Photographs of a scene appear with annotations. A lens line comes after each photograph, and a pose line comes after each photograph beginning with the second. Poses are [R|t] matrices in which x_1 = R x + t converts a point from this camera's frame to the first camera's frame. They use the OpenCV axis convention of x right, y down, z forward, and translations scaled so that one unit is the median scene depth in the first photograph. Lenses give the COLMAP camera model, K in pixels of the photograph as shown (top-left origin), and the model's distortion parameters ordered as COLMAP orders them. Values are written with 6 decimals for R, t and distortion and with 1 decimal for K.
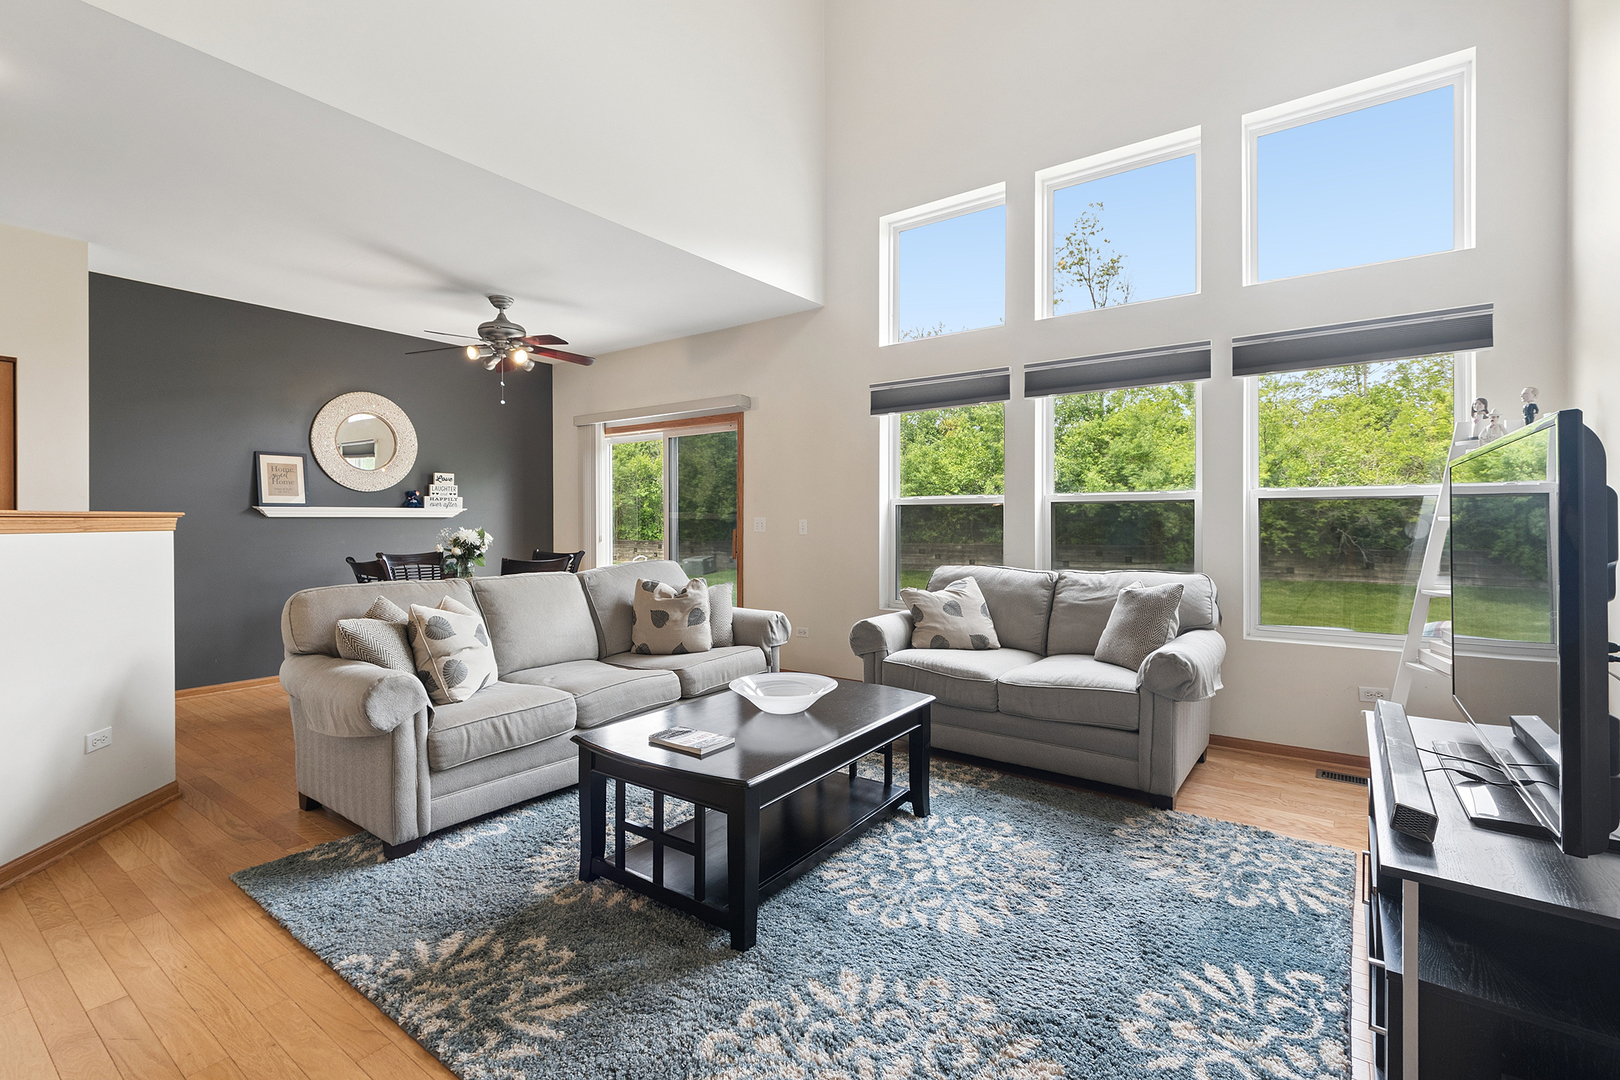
lens RADIAL K [[726.7, 0, 800.8], [0, 726.7, 518.3], [0, 0, 1]] dist [0.001623, -0.000461]
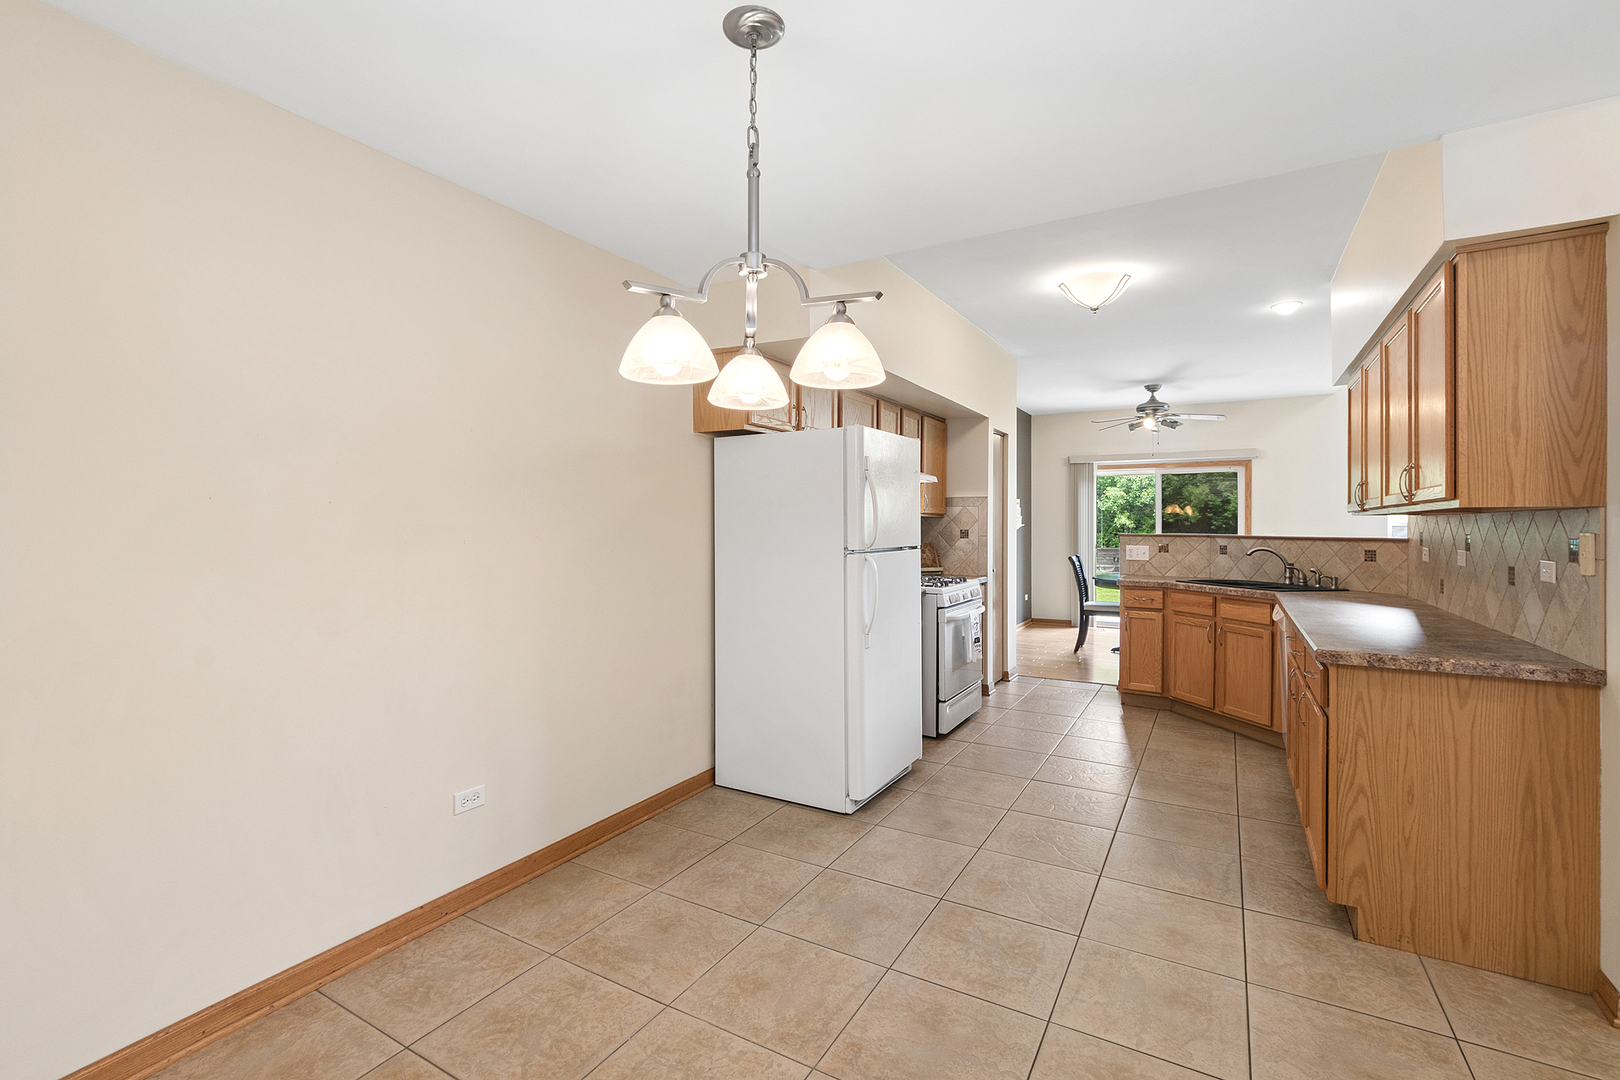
lens RADIAL K [[728.2, 0, 799.4], [0, 728.2, 523.8], [0, 0, 1]] dist [-0.002214, -0.001048]
pose [[0.995440, 0.005983, 0.095201, -1.461114], [-0.006382, 0.999972, 0.003892, -0.024809], [-0.095175, -0.004482, 0.995450, -0.472798]]
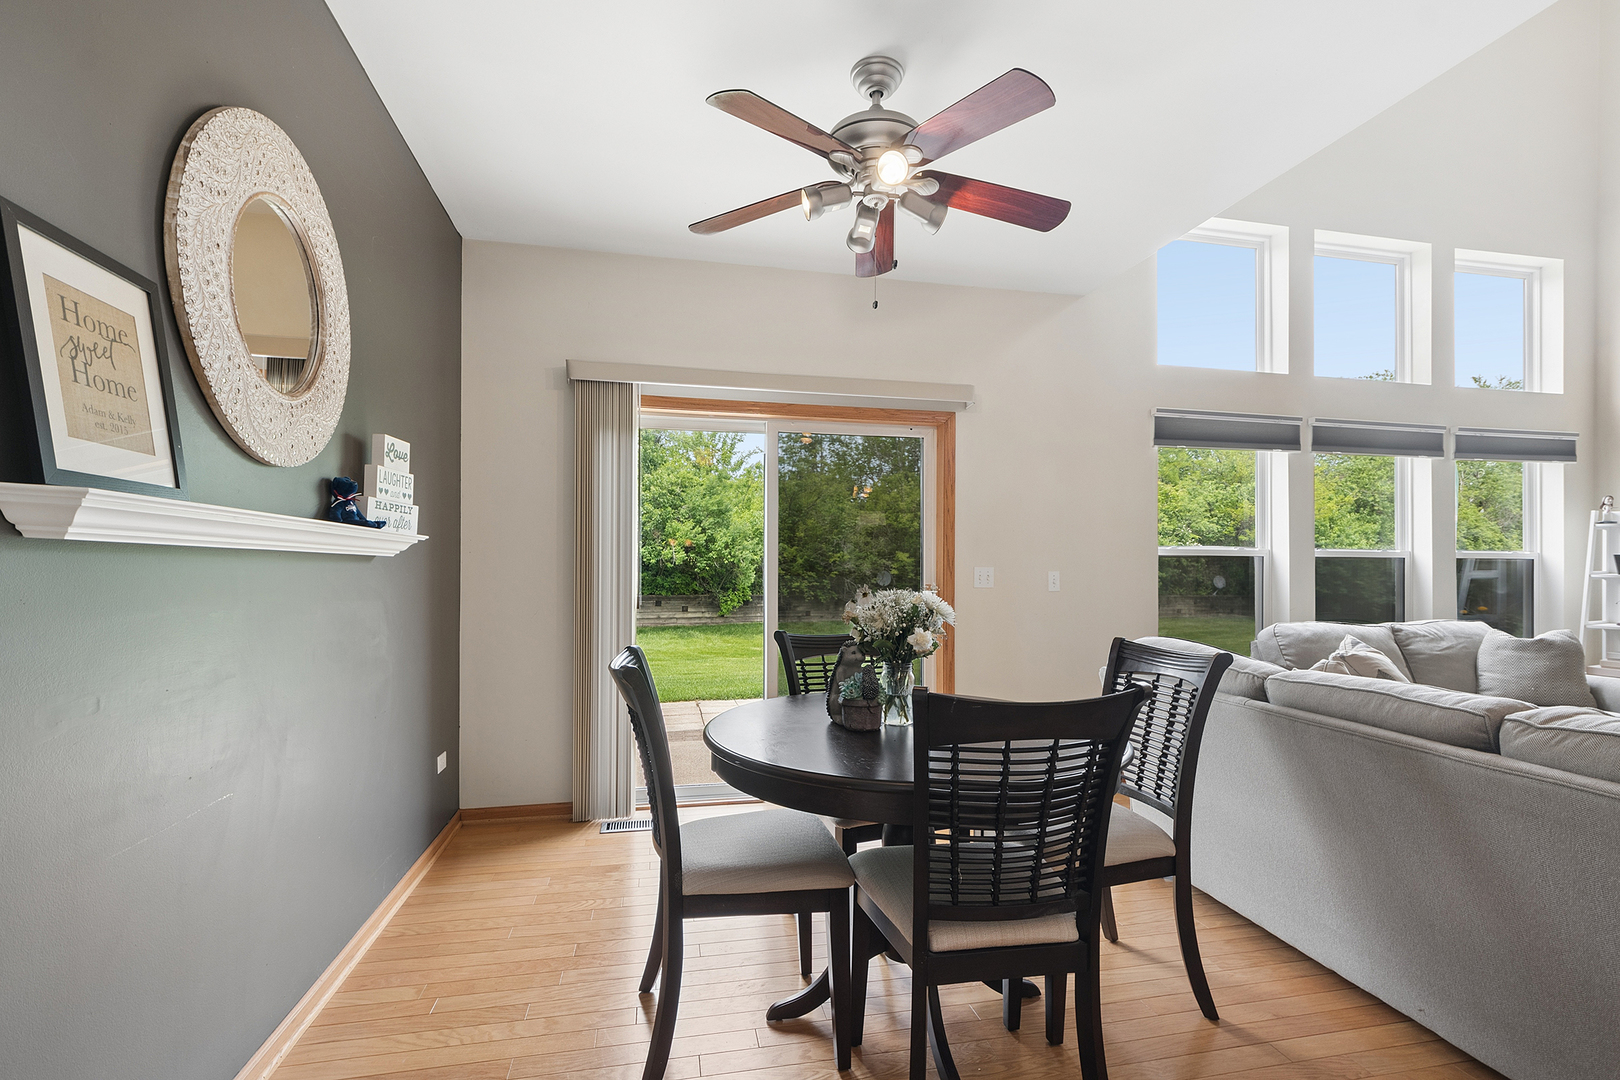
lens RADIAL K [[722.7, 0, 812.3], [0, 722.7, 564.5], [0, 0, 1]] dist [0.000104, -0.000225]
pose [[0.670943, 0.013978, 0.741377, -0.879527], [-0.010133, 0.999902, -0.009682, 0.005456], [-0.741439, -0.001016, 0.671019, 0.841625]]
